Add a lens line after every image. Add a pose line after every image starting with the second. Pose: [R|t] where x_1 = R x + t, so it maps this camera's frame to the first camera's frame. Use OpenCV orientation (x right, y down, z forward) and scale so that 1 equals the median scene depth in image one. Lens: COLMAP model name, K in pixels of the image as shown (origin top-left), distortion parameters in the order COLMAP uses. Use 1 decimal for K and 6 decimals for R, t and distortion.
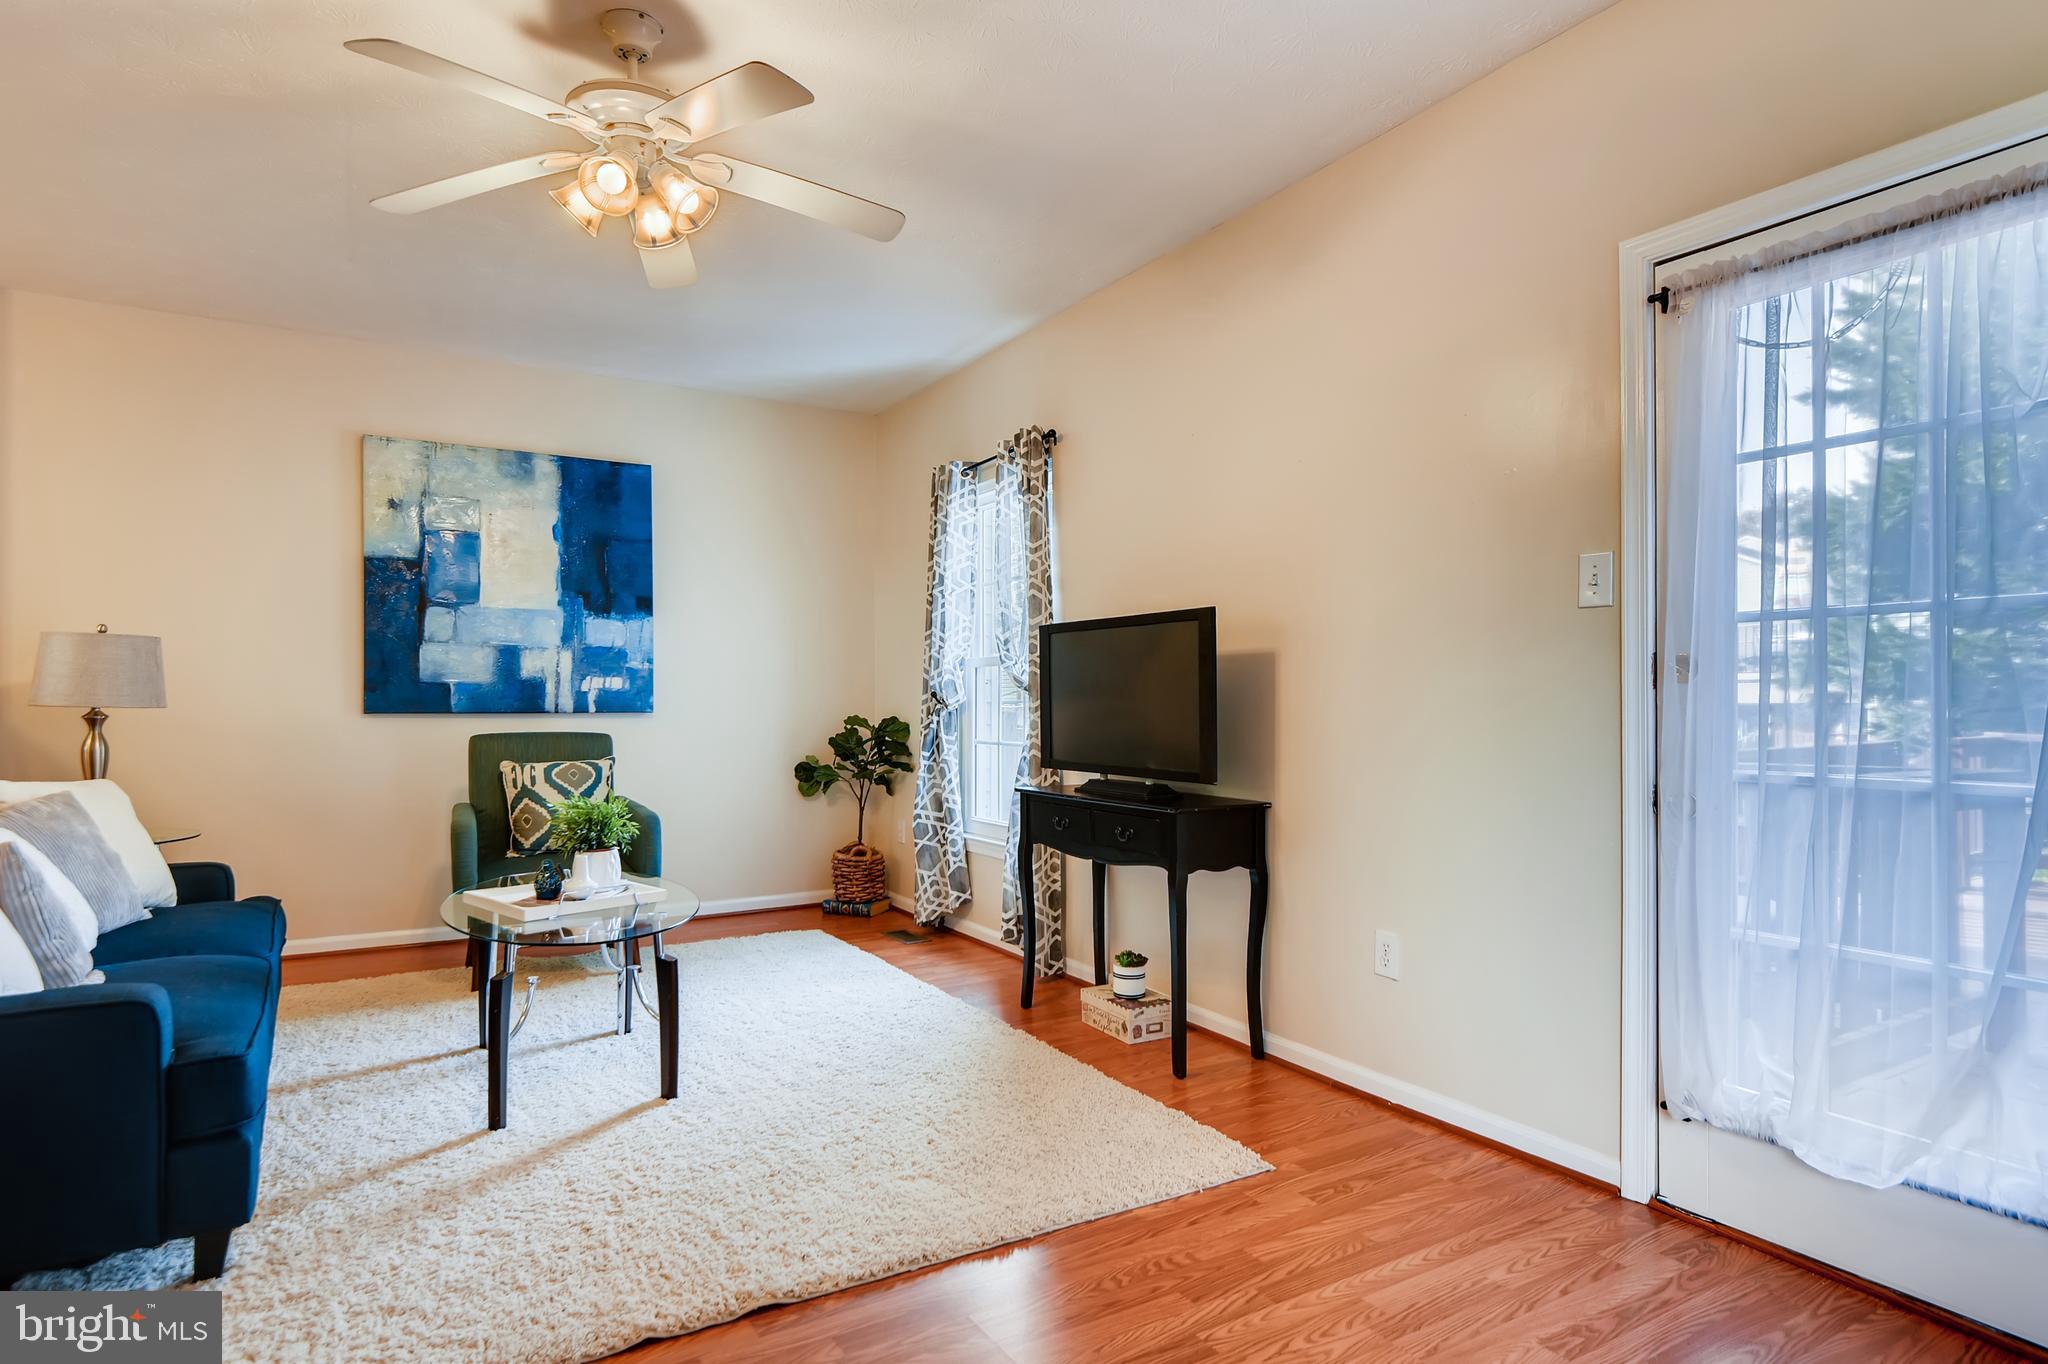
lens RADIAL K [[1101.3, 0, 1020.6], [0, 1101.3, 690.8], [0, 0, 1]] dist [0.022406, -0.000616]
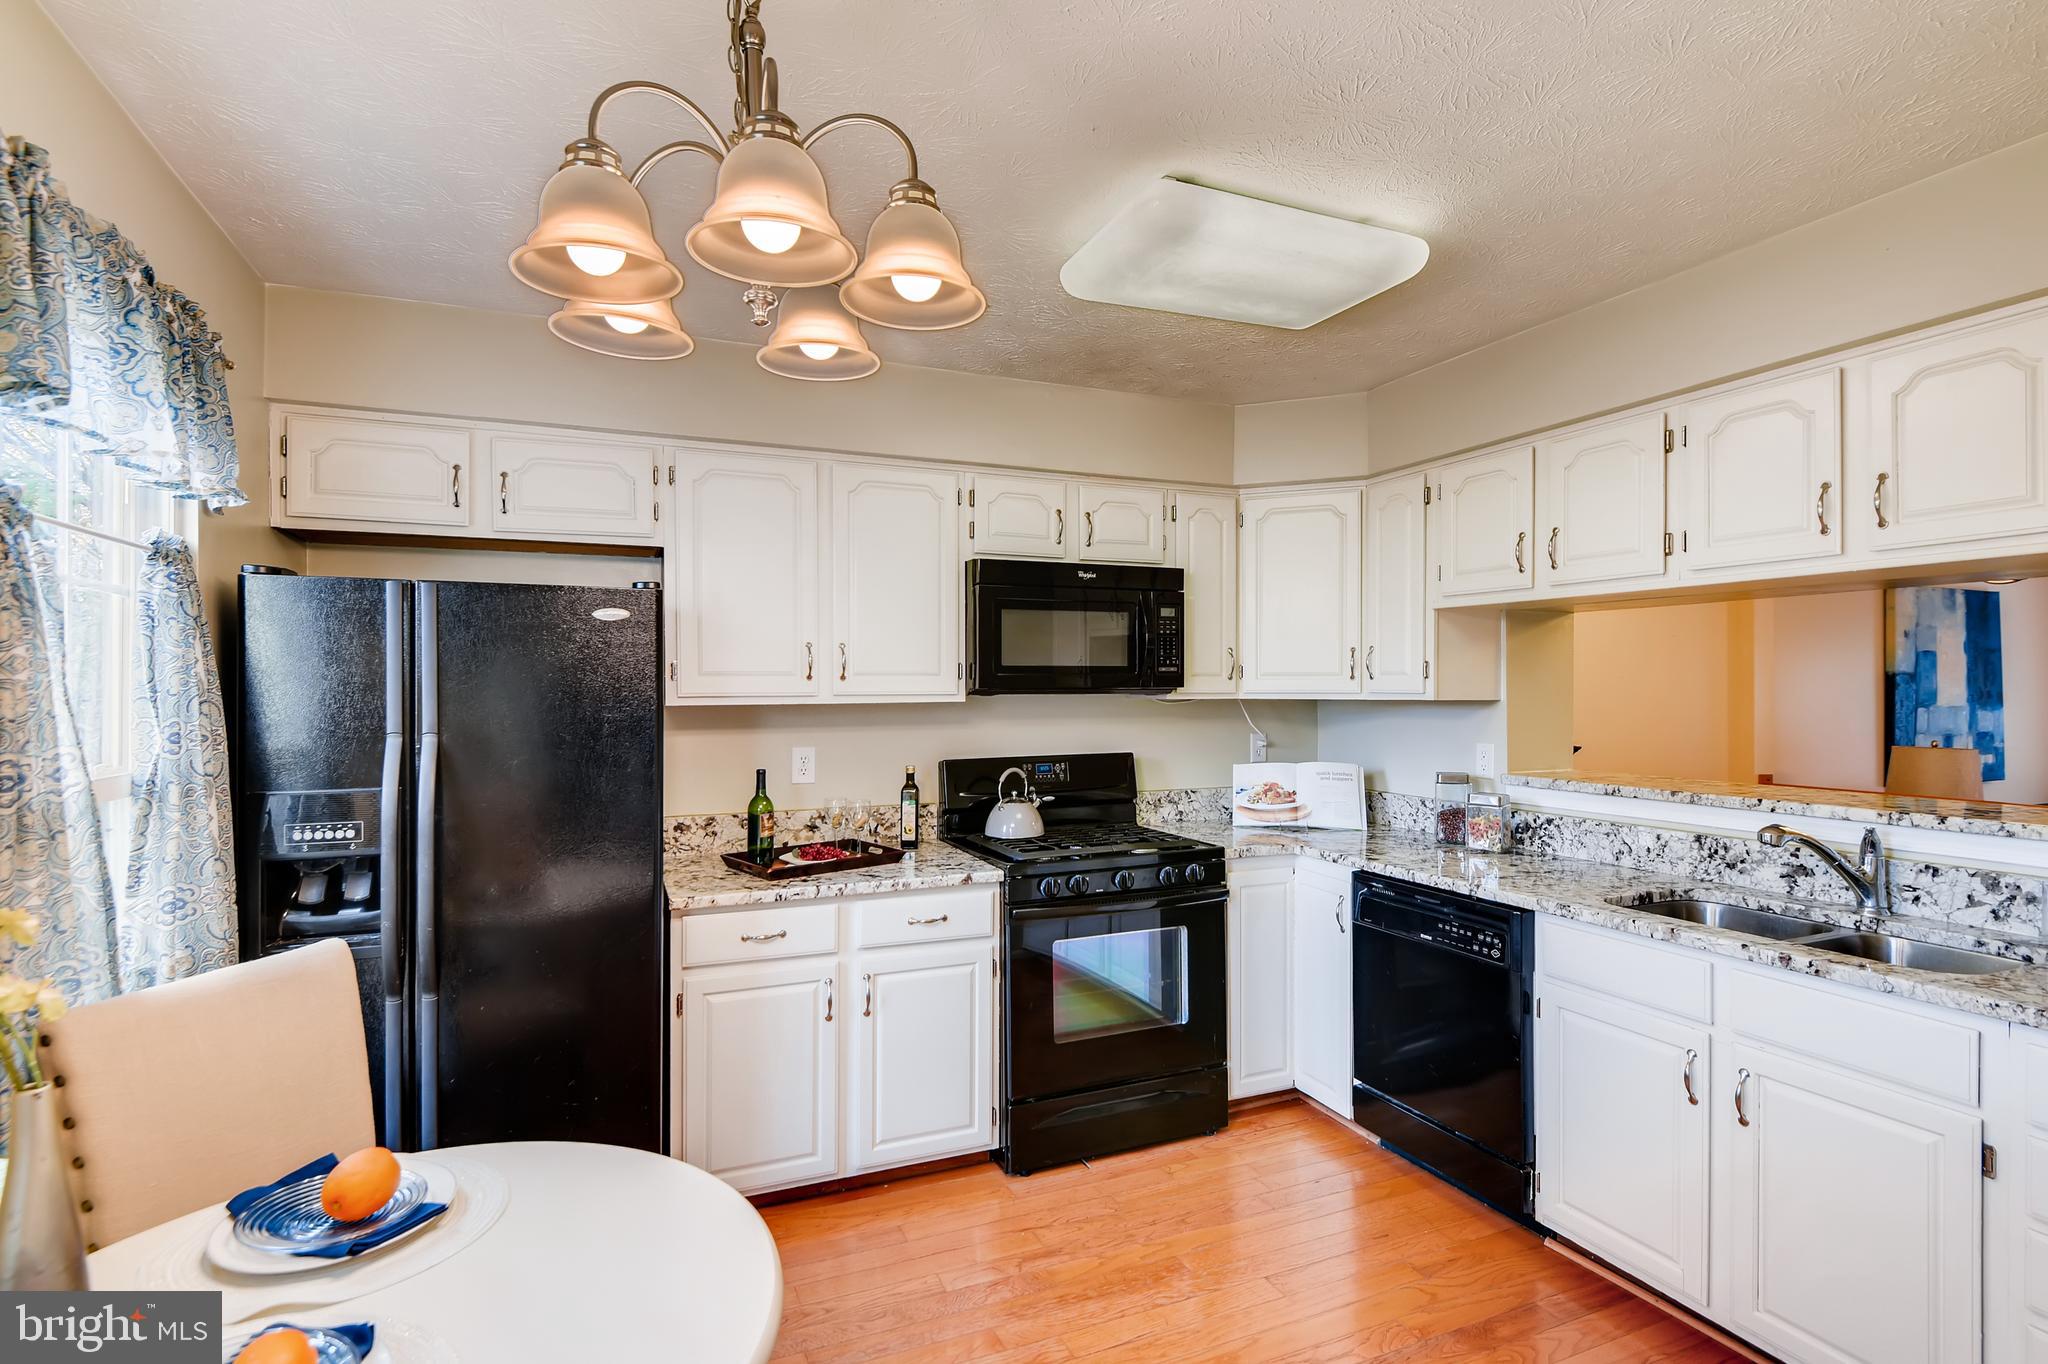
lens RADIAL K [[968.9, 0, 1000.4], [0, 968.9, 679.5], [0, 0, 1]] dist [0.022295, -0.016051]
pose [[0.989240, -0.002695, -0.146277, -1.465724], [0.002923, 0.999995, 0.001344, -0.115350], [0.146273, -0.001757, 0.989243, -0.344339]]
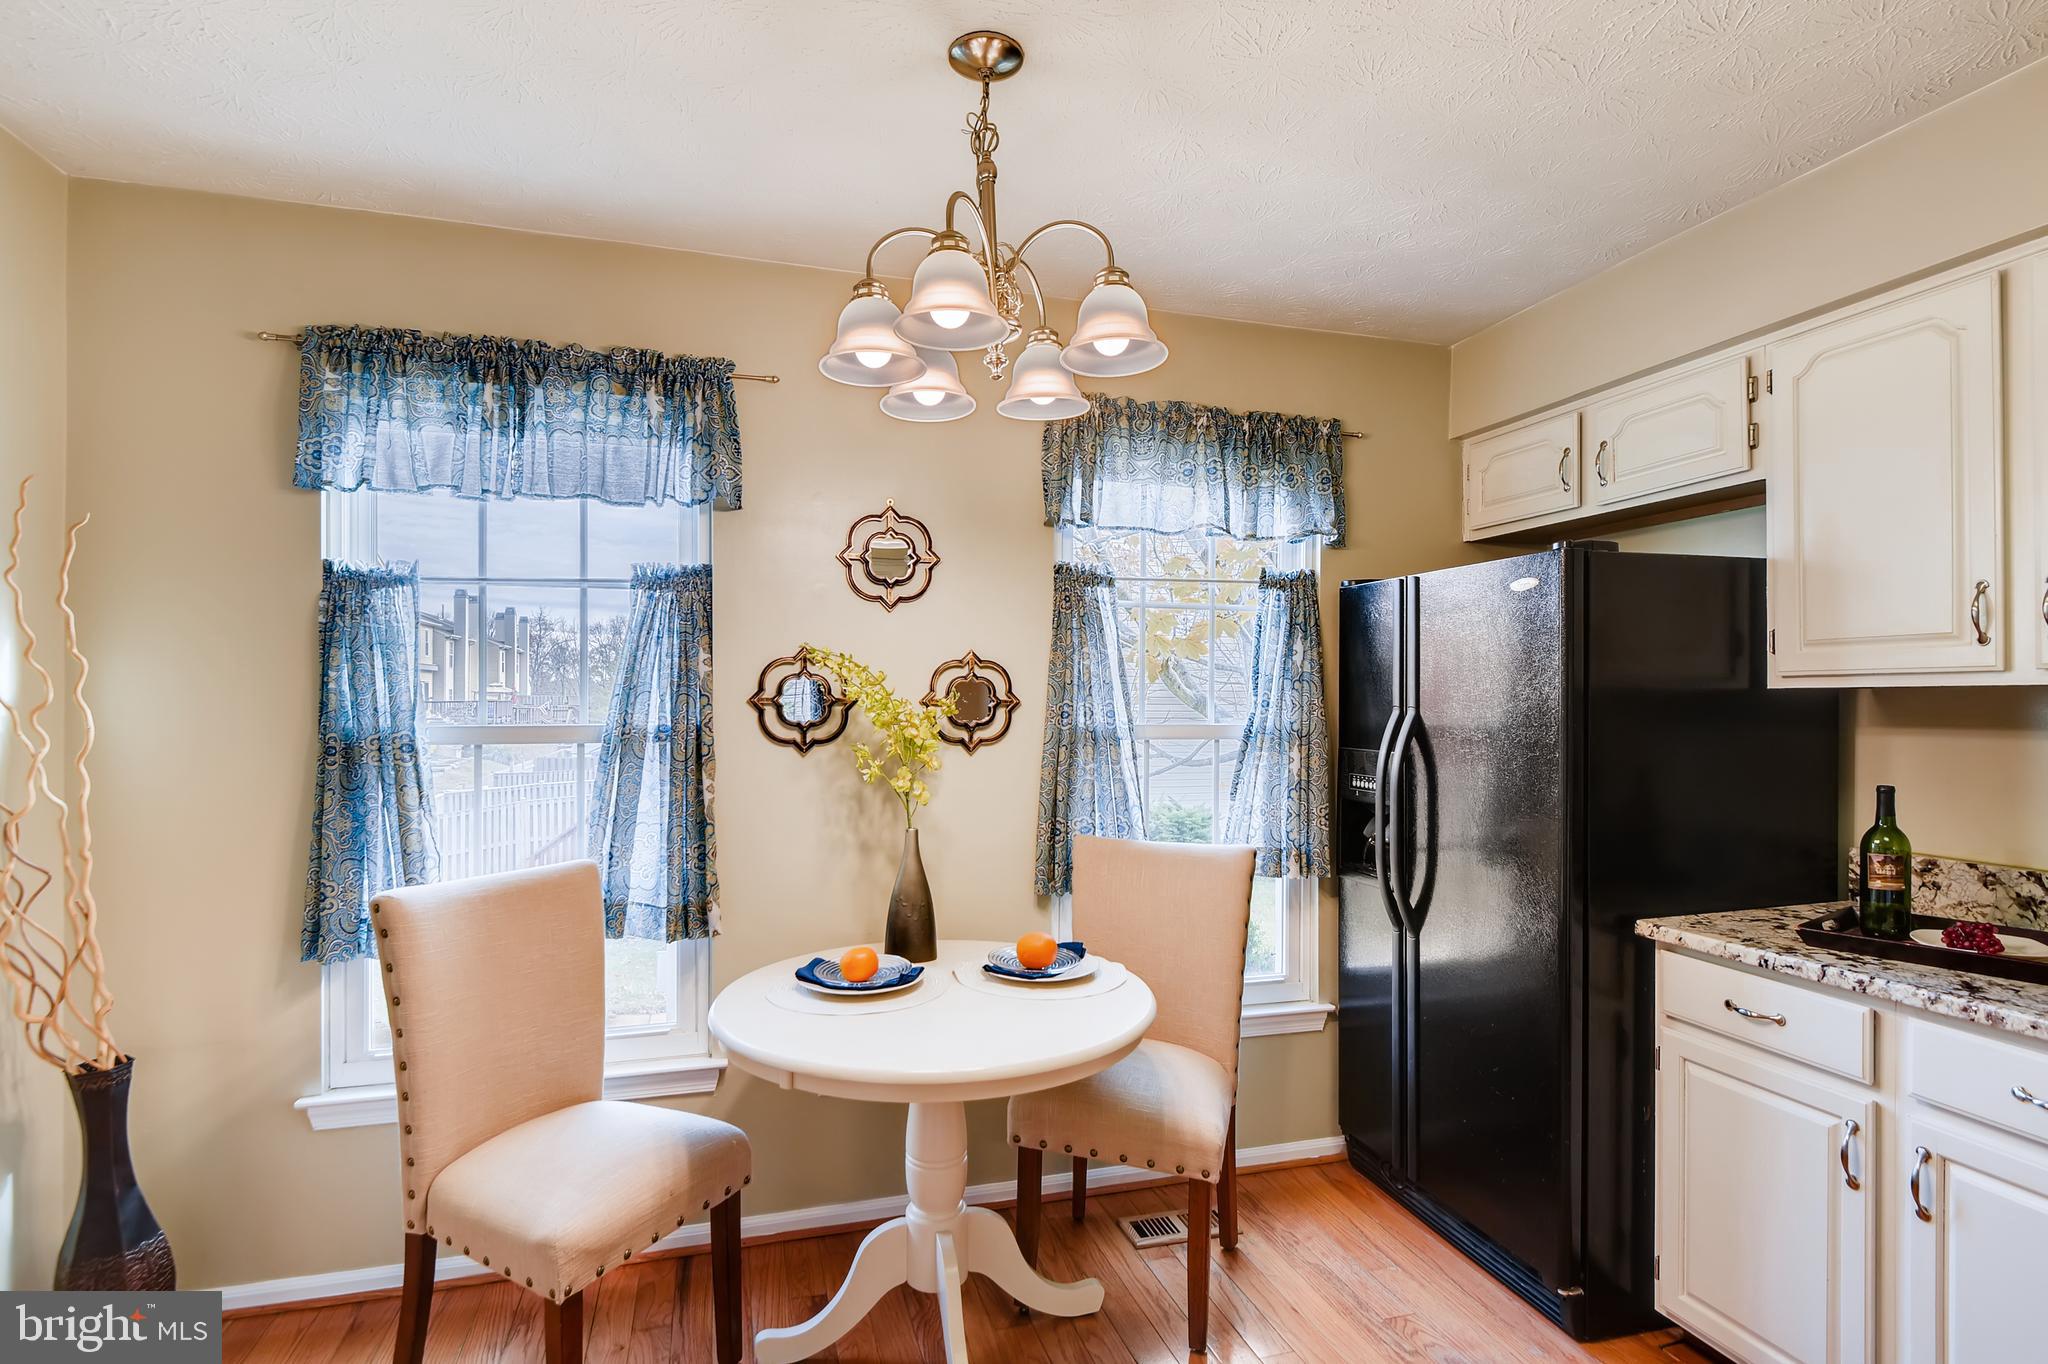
lens RADIAL K [[1008.2, 0, 1019.4], [0, 1008.2, 696.1], [0, 0, 1]] dist [0.029617, -0.021275]
pose [[-0.245813, -0.001972, -0.969315, -1.223184], [0.005943, 0.999976, -0.003542, -0.096380], [0.969299, -0.006631, -0.245795, -0.014505]]
